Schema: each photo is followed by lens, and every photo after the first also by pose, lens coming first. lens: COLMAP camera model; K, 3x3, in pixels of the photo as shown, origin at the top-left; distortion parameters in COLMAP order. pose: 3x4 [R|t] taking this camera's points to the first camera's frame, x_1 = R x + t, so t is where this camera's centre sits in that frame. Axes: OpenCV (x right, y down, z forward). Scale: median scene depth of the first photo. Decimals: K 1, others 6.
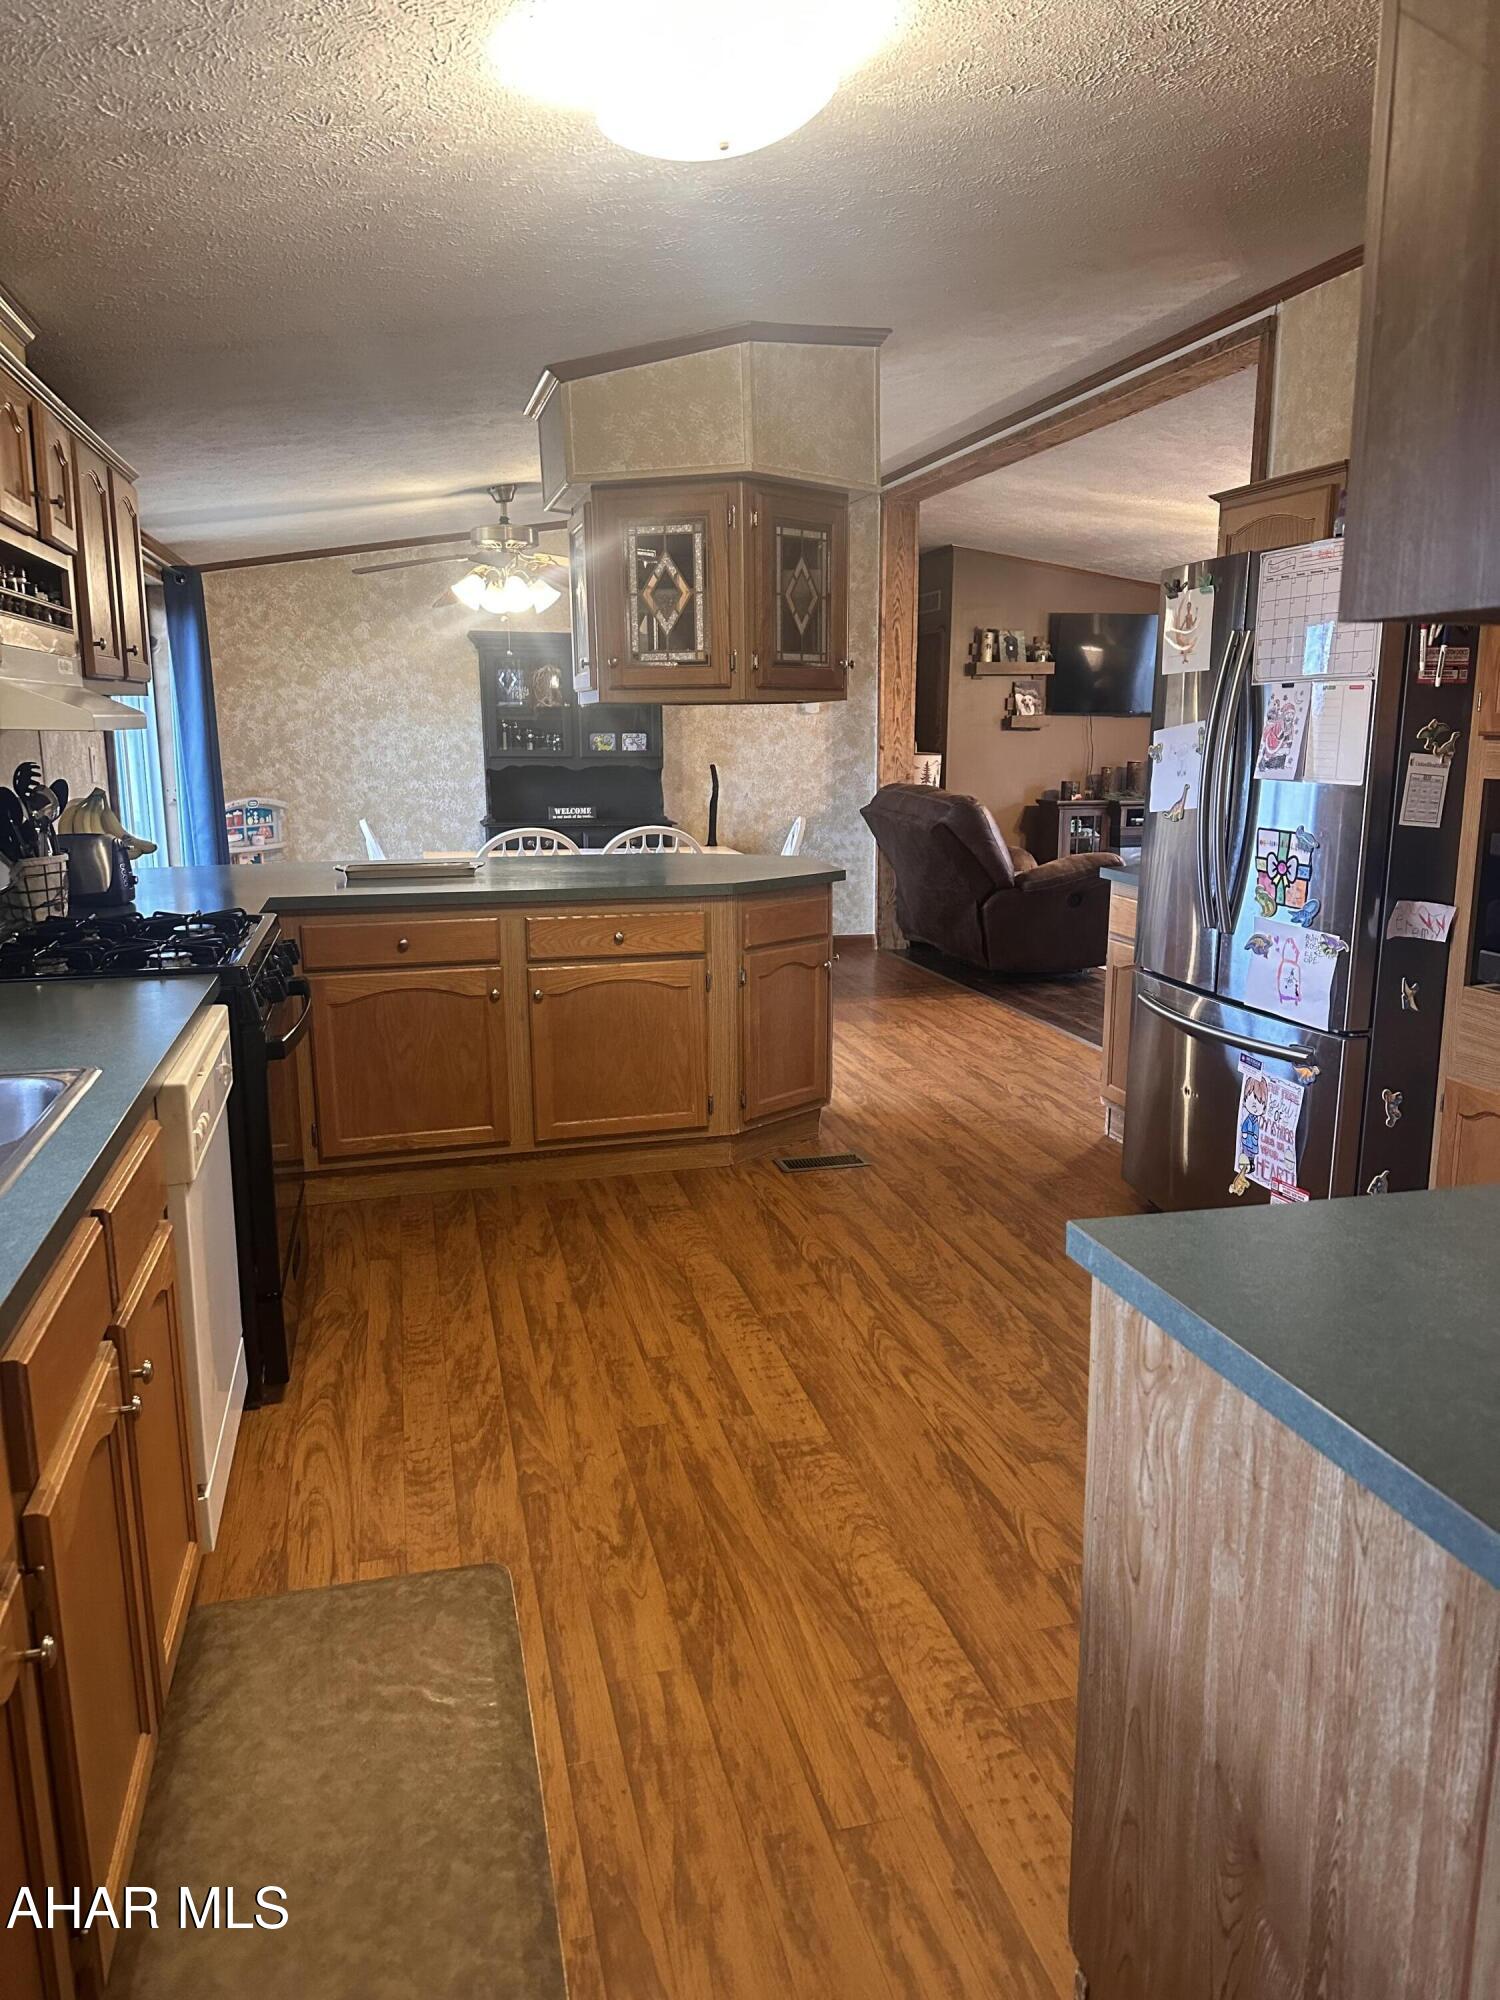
lens RADIAL K [[1408.2, 0, 747.9], [0, 1408.2, 1005.6], [0, 0, 1]] dist [0.053947, -0.000817]
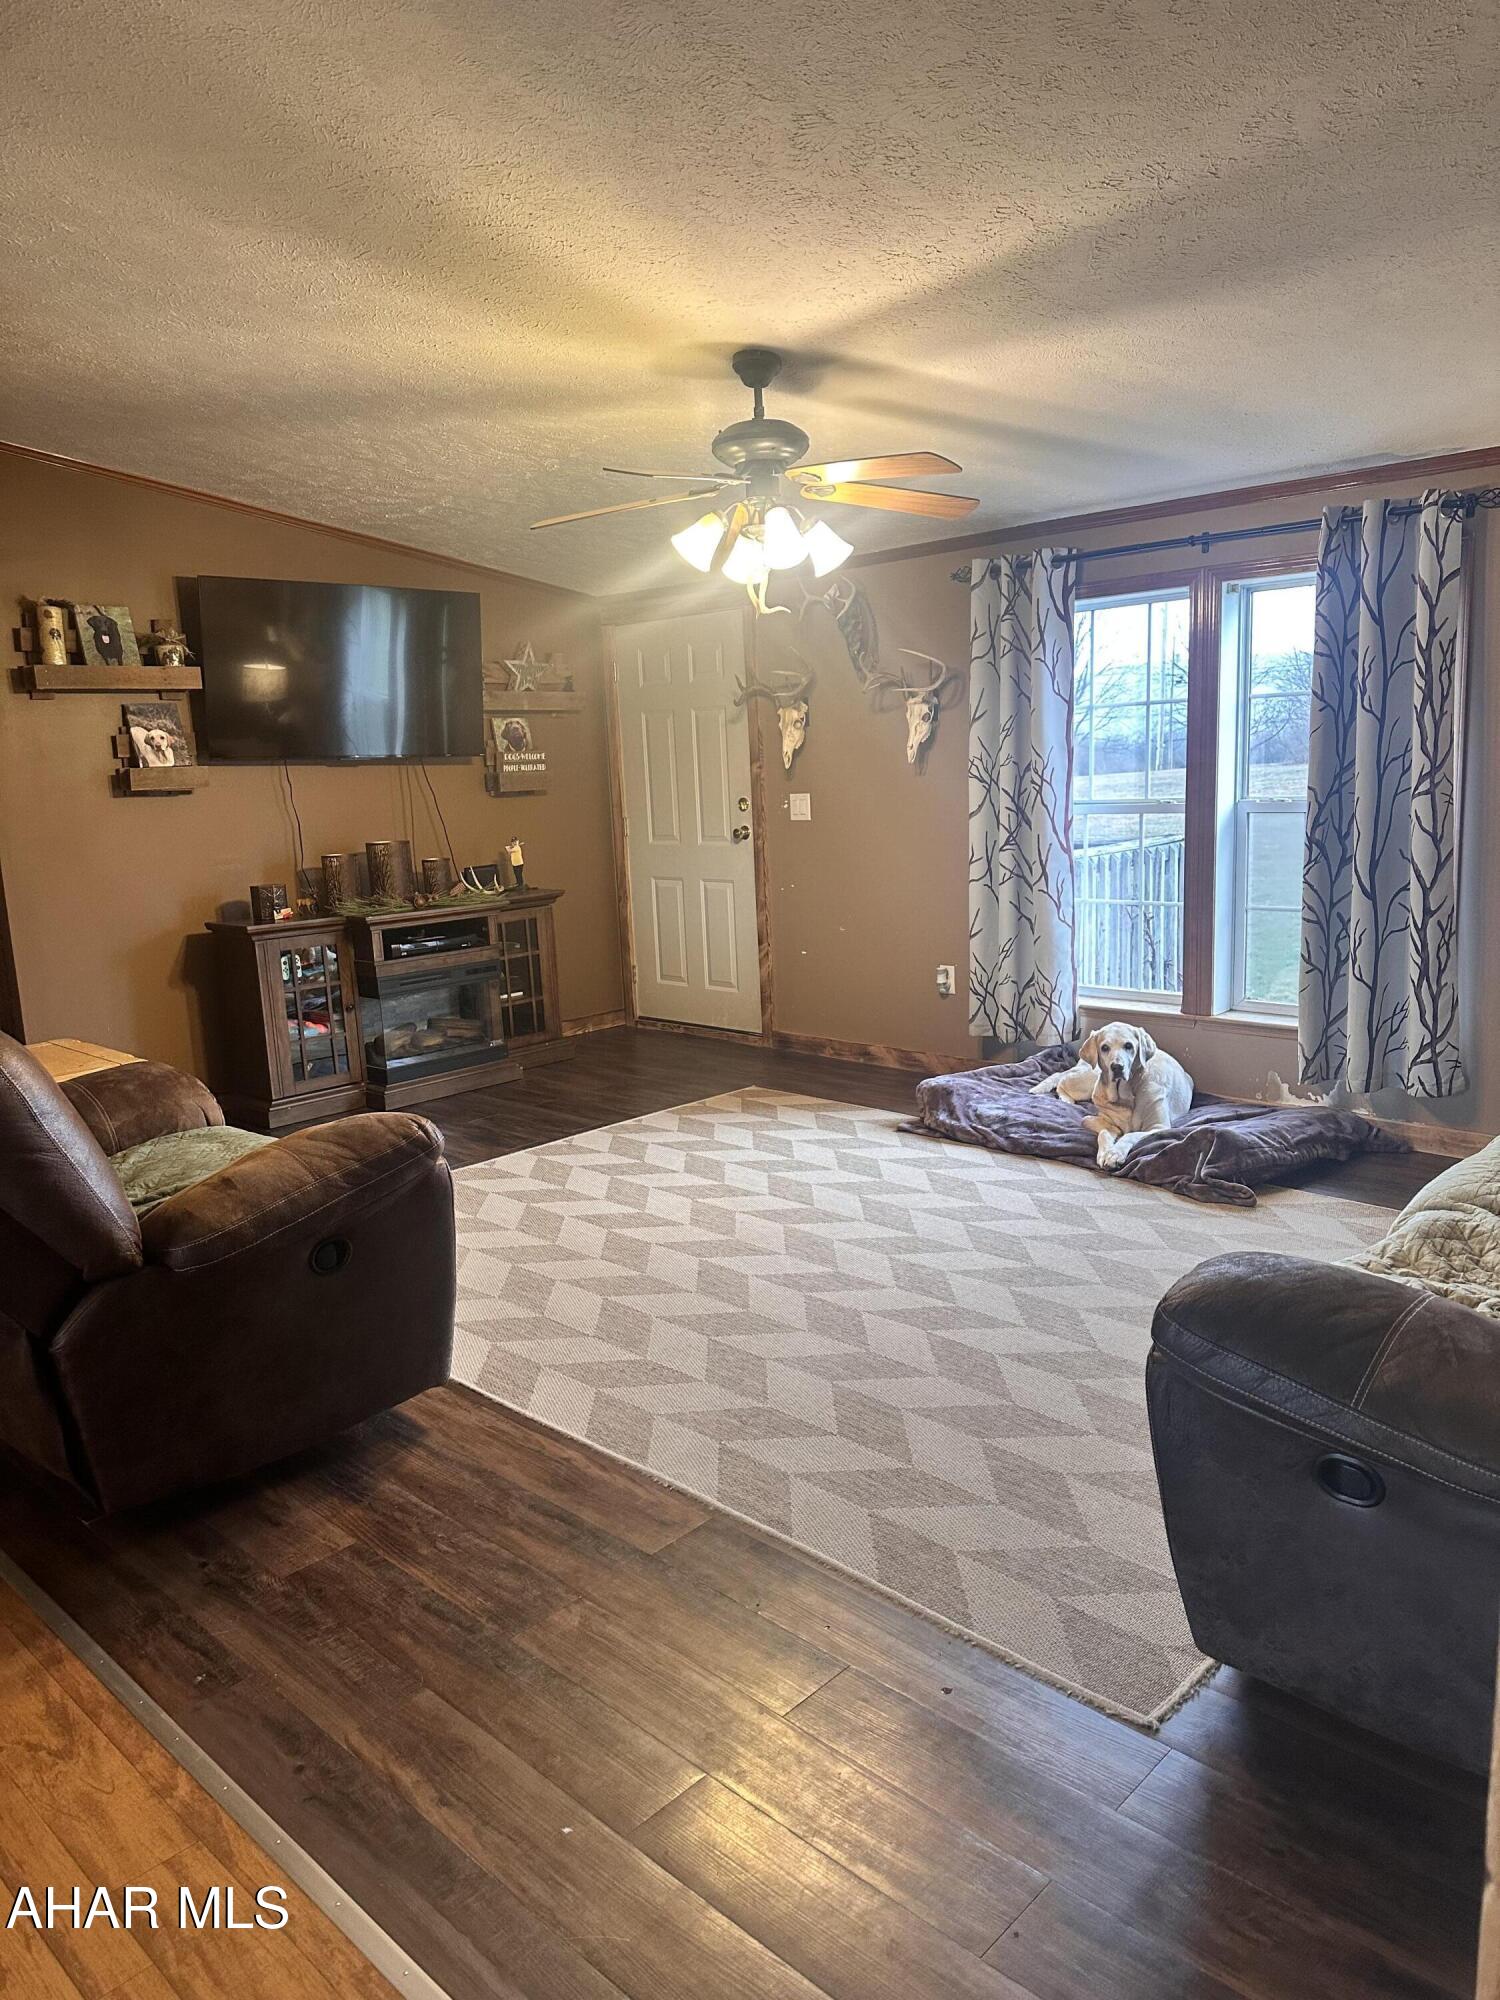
lens RADIAL K [[1408.2, 0, 759.0], [0, 1408.2, 1006.1], [0, 0, 1]] dist [0.053947, -0.000817]
pose [[0.846722, -0.128653, 0.516247, 0.121597], [0.148452, 0.988915, 0.002964, -0.104007], [-0.510905, 0.074129, 0.856435, 0.531330]]
